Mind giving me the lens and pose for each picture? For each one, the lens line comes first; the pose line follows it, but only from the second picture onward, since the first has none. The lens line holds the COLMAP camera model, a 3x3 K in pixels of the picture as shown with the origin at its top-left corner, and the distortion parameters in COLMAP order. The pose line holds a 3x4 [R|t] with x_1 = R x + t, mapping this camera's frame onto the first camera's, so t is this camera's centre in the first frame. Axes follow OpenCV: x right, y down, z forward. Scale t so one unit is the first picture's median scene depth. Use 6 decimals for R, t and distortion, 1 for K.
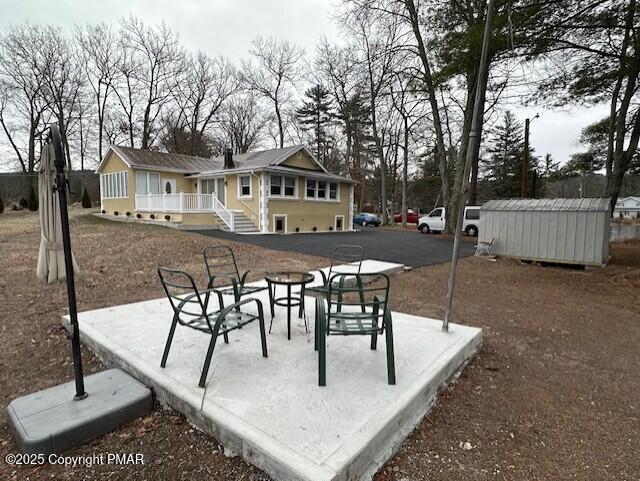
lens RADIAL K [[337.7, 0, 319.0], [0, 337.7, 238.4], [0, 0, 1]] dist [-0.002440, -0.000350]
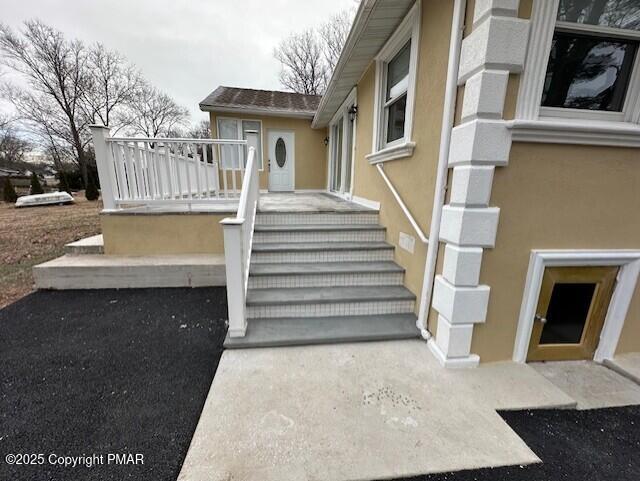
lens RADIAL K [[252.6, 0, 321.1], [0, 252.6, 240.1], [0, 0, 1]] dist [-0.002120, 0.000923]
pose [[0.739037, 0.151963, -0.656302, -0.107602], [-0.069337, 0.986210, 0.150273, -0.068546], [0.670087, -0.065552, 0.739382, 0.696277]]
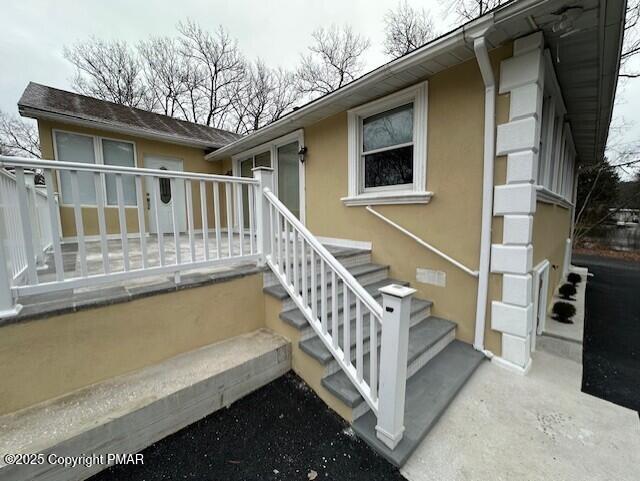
lens RADIAL K [[252.6, 0, 320.8], [0, 252.6, 238.7], [0, 0, 1]] dist [-0.002120, 0.000923]
pose [[0.992651, -0.006022, -0.120862, -0.203112], [0.007193, 0.999931, 0.009258, -0.074725], [0.120798, -0.010060, 0.992626, 0.669723]]
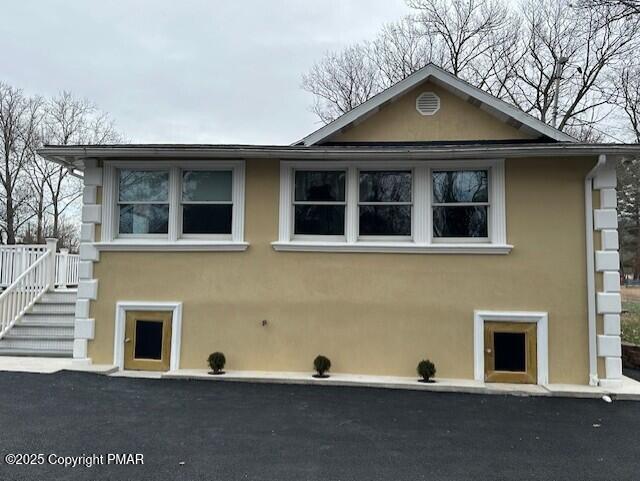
lens RADIAL K [[518.3, 0, 320.7], [0, 518.3, 239.2], [0, 0, 1]] dist [0.002989, -0.010832]
pose [[0.581084, -0.071244, -0.810719, 0.265845], [-0.070645, 0.987985, -0.137456, -0.060202], [0.810772, 0.137147, 0.569069, 0.713926]]
